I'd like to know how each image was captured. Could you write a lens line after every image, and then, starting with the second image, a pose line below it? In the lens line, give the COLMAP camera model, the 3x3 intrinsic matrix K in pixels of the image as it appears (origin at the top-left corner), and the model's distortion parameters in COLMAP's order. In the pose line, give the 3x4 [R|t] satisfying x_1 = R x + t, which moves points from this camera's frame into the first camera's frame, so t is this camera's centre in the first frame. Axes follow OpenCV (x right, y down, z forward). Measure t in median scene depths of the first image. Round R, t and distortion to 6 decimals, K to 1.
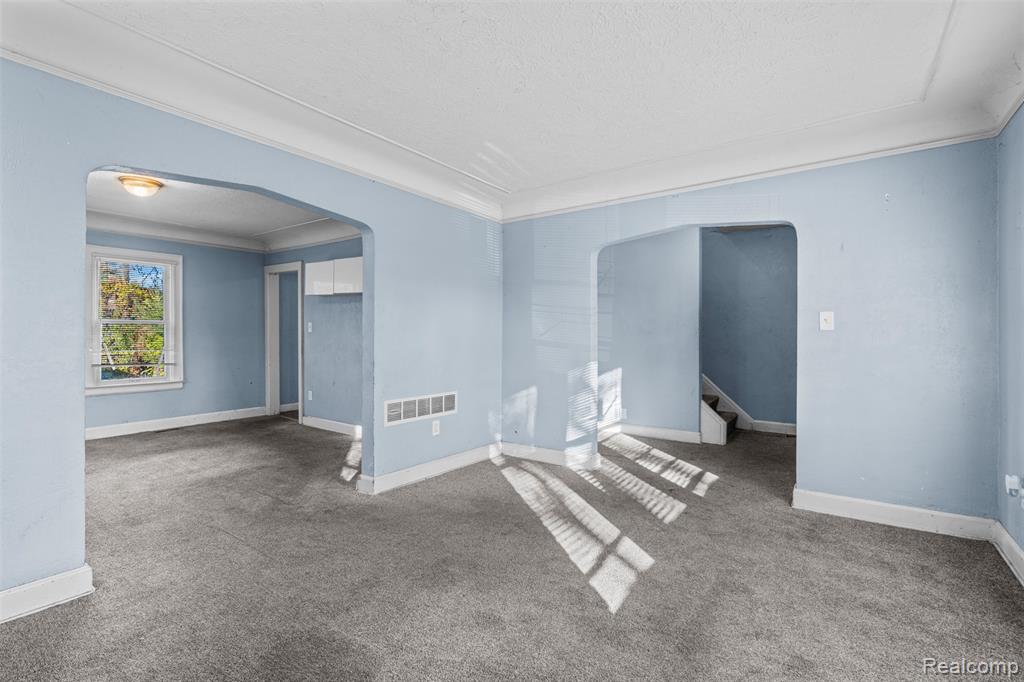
lens RADIAL K [[462.2, 0, 521.6], [0, 462.2, 333.2], [0, 0, 1]] dist [-0.018508, 0.005906]
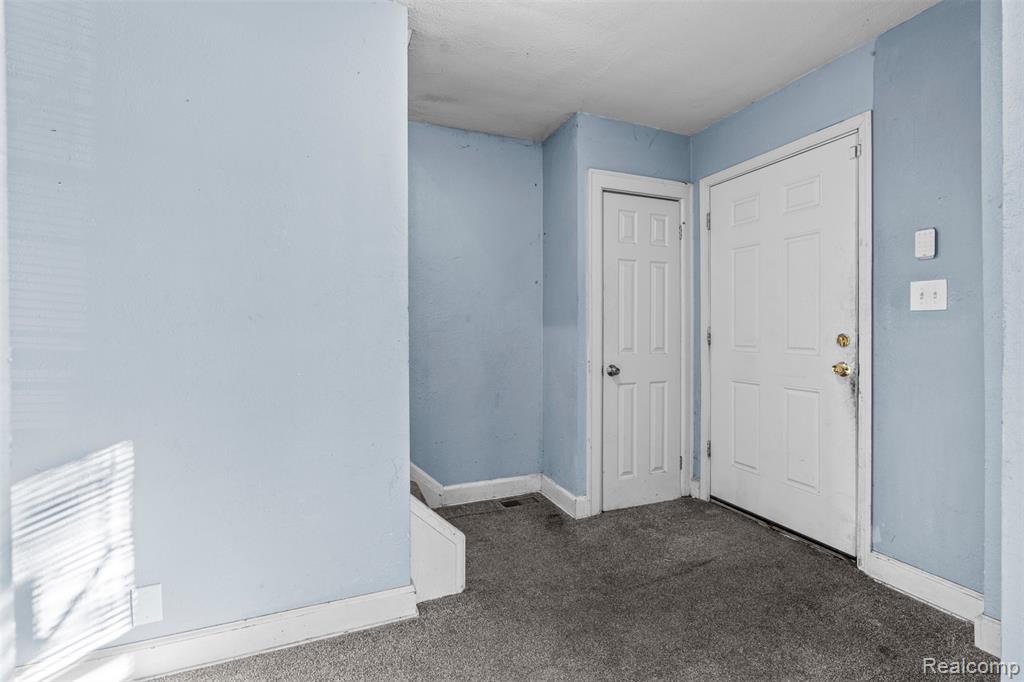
lens RADIAL K [[462.2, 0, 521.6], [0, 462.2, 333.2], [0, 0, 1]] dist [-0.018508, 0.005906]
pose [[0.534613, -0.008178, 0.845057, 0.205168], [0.004742, 0.999966, 0.006677, 0.015814], [-0.845084, 0.000437, 0.534634, 1.222953]]
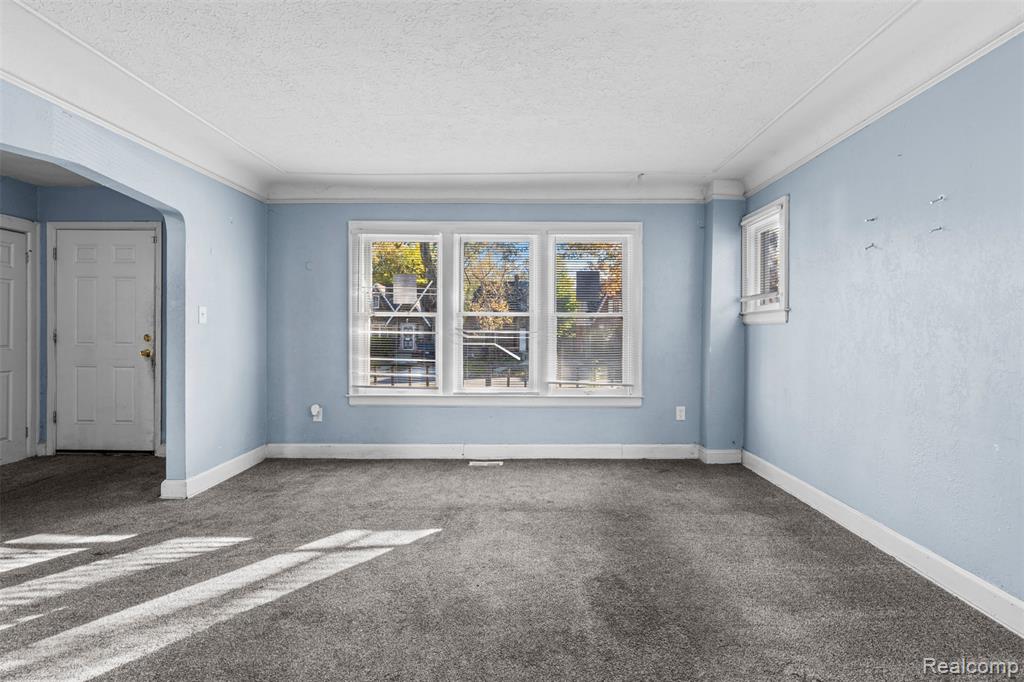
lens RADIAL K [[462.2, 0, 521.6], [0, 462.2, 333.2], [0, 0, 1]] dist [-0.018508, 0.005906]
pose [[-0.570250, -0.008296, 0.821429, -0.697041], [-0.006760, 0.999963, 0.005406, 0.005094], [-0.821443, -0.002470, -0.570285, 1.035645]]
